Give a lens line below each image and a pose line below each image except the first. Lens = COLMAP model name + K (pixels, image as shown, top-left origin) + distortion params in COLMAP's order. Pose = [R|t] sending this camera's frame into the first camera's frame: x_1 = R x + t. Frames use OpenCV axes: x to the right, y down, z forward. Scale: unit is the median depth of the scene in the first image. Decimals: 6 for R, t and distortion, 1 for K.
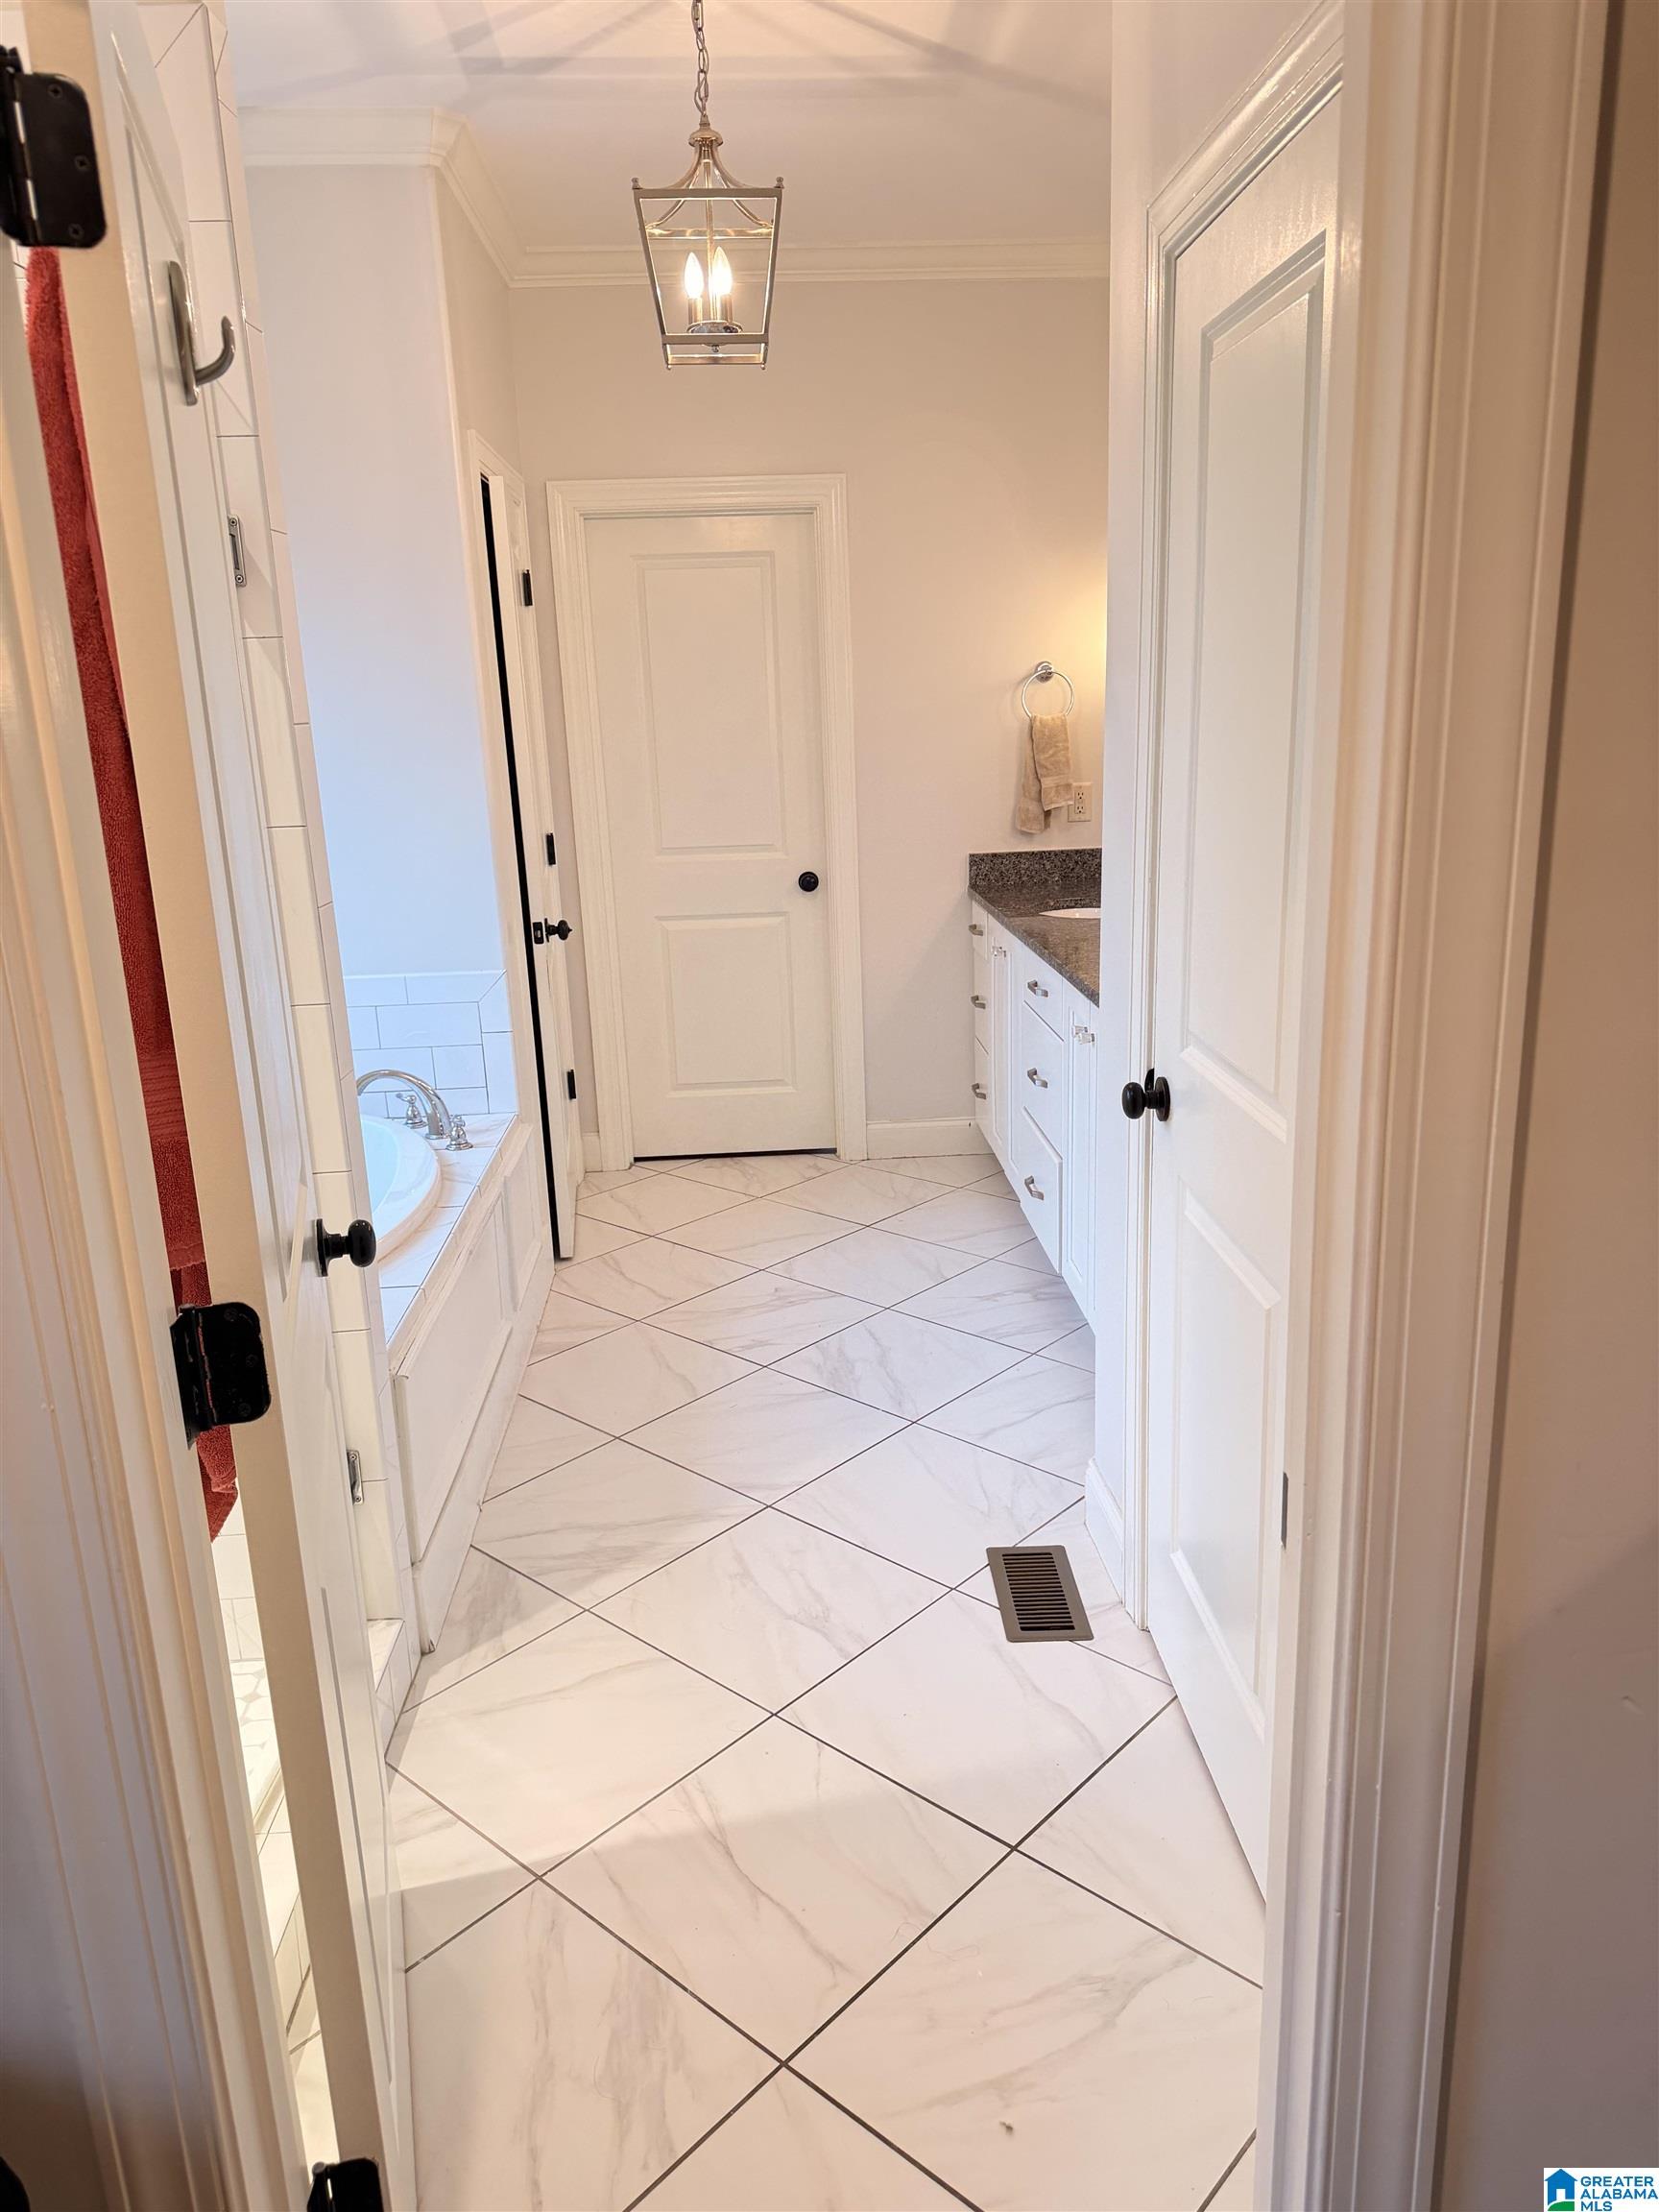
lens RADIAL K [[1589.8, 0, 827.3], [0, 1589.8, 1100.8], [0, 0, 1]] dist [0.011634, -0.003222]
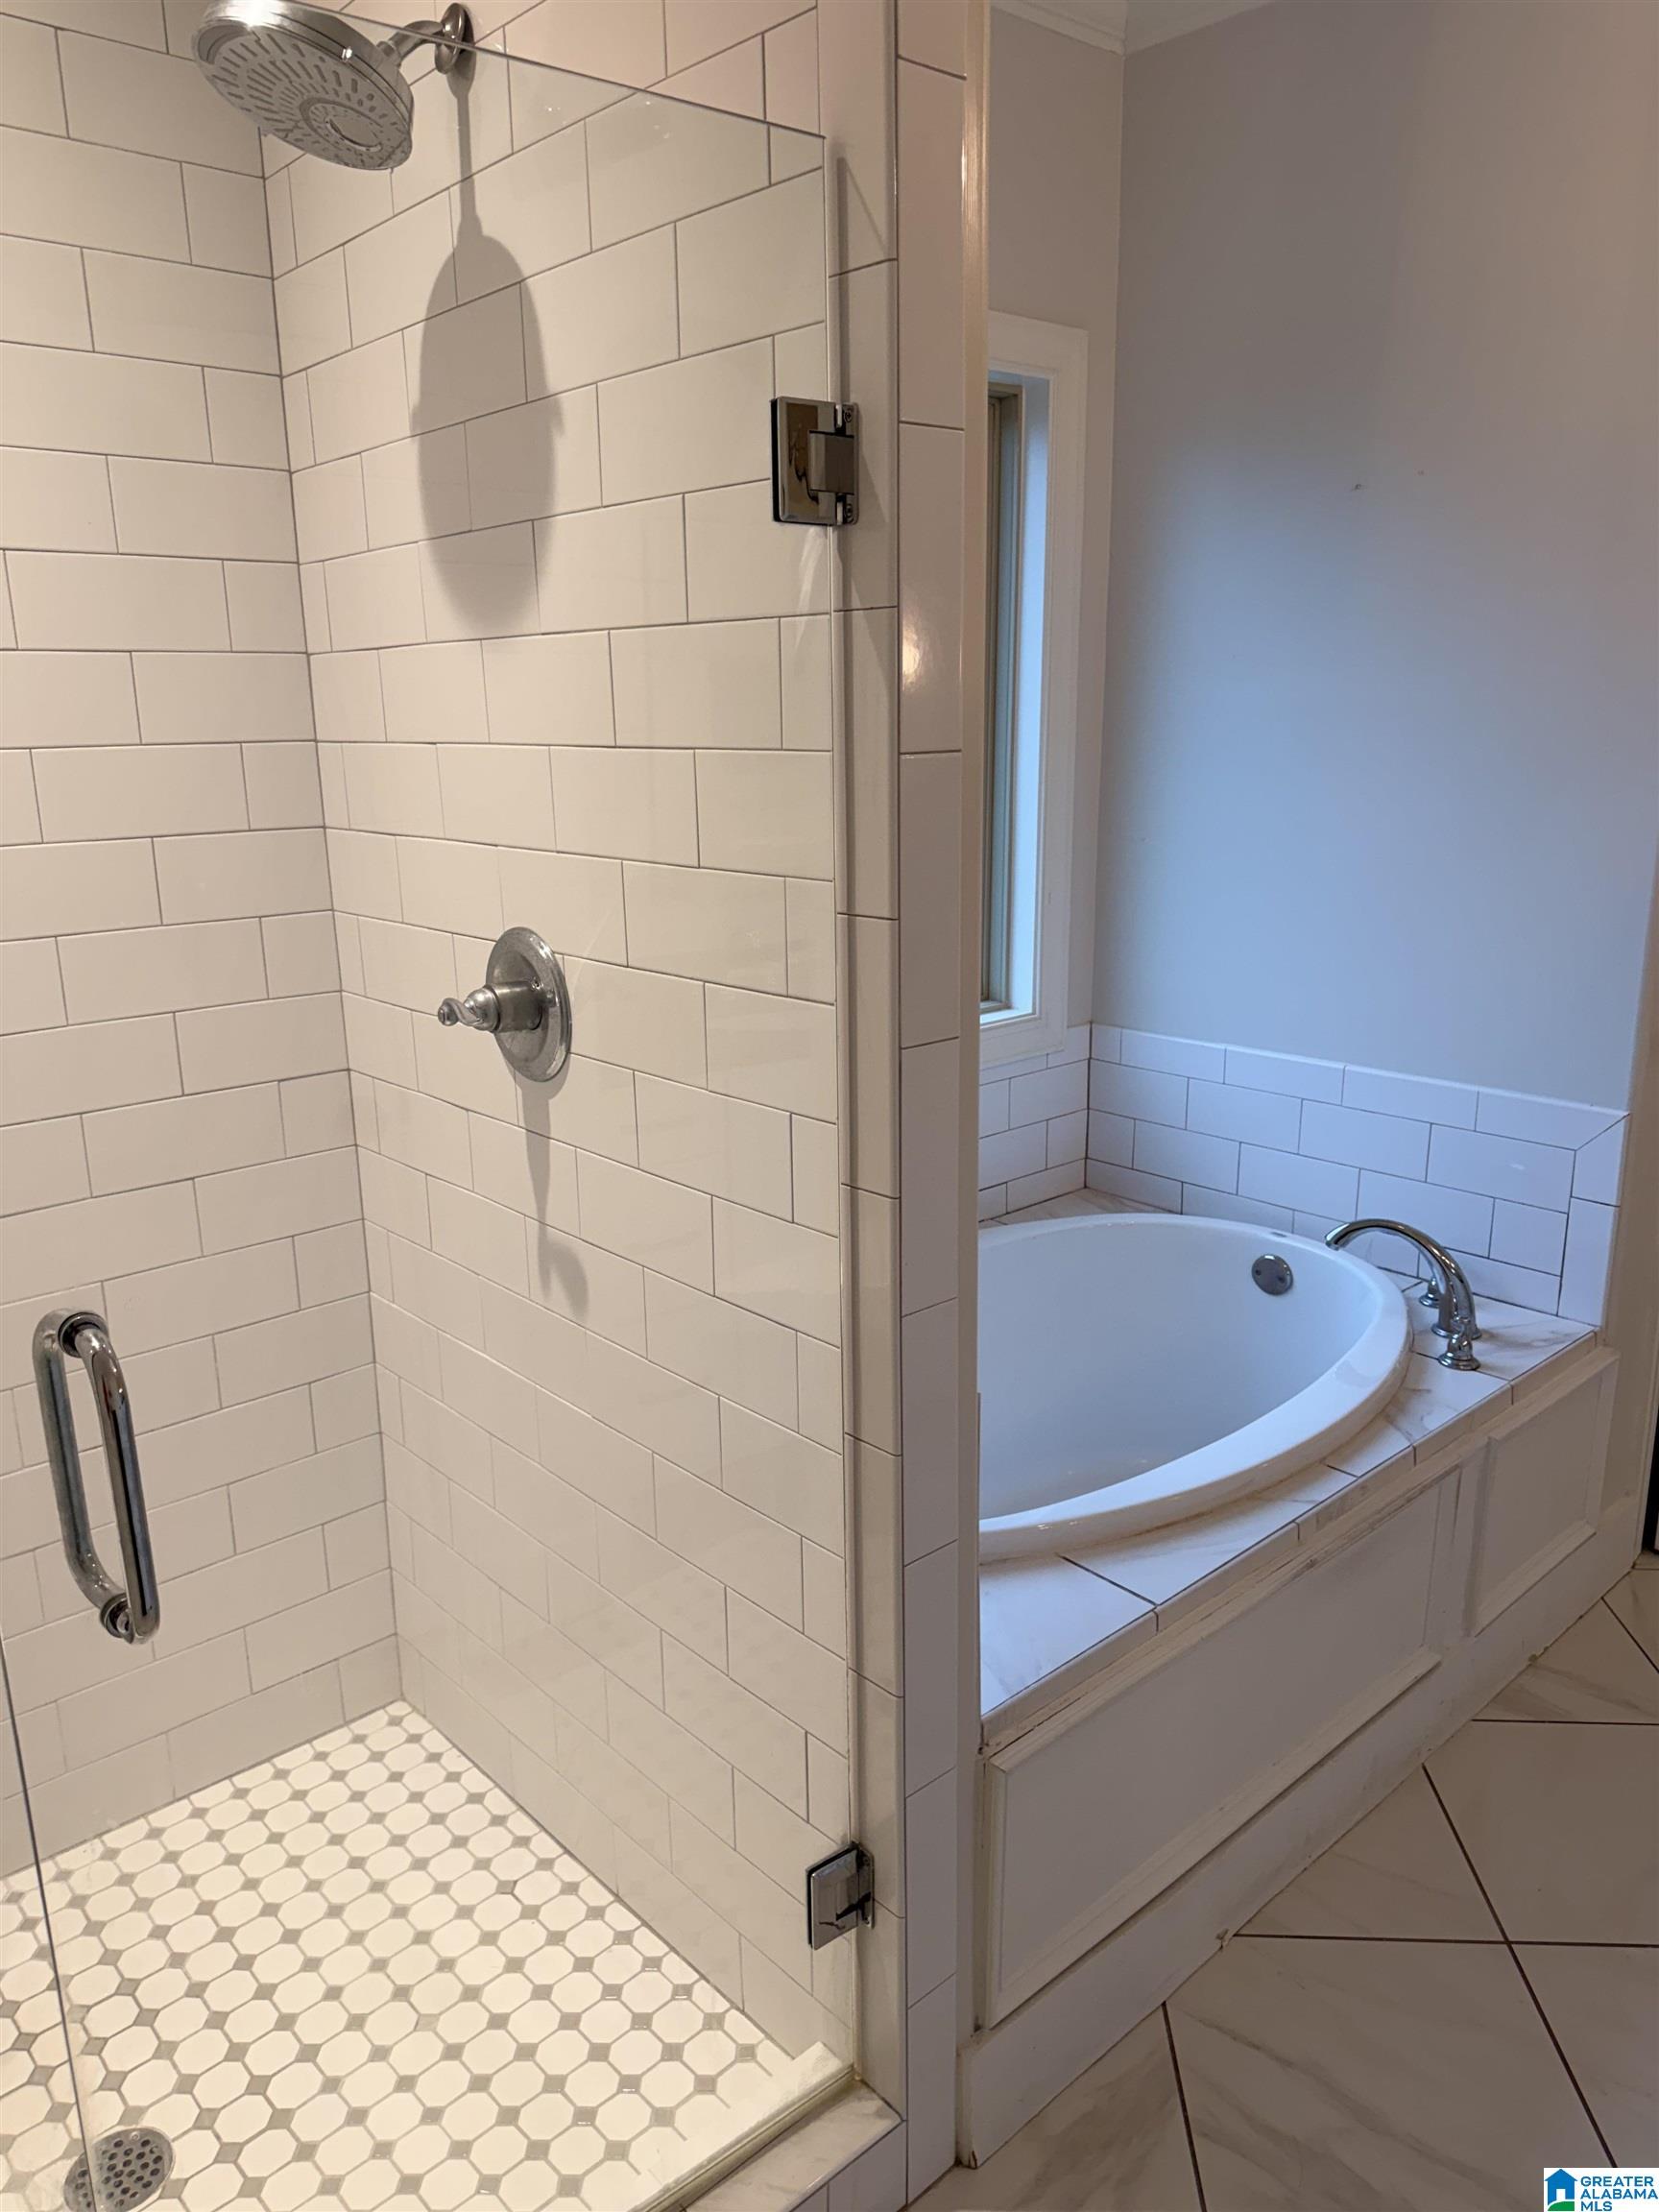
lens RADIAL K [[1589.8, 0, 833.4], [0, 1589.8, 1109.5], [0, 0, 1]] dist [0.011634, -0.003222]
pose [[0.621987, 0.222637, -0.750710, 0.083391], [-0.191635, 0.972853, 0.129742, -0.112274], [0.759216, 0.063164, 0.647766, 0.377260]]
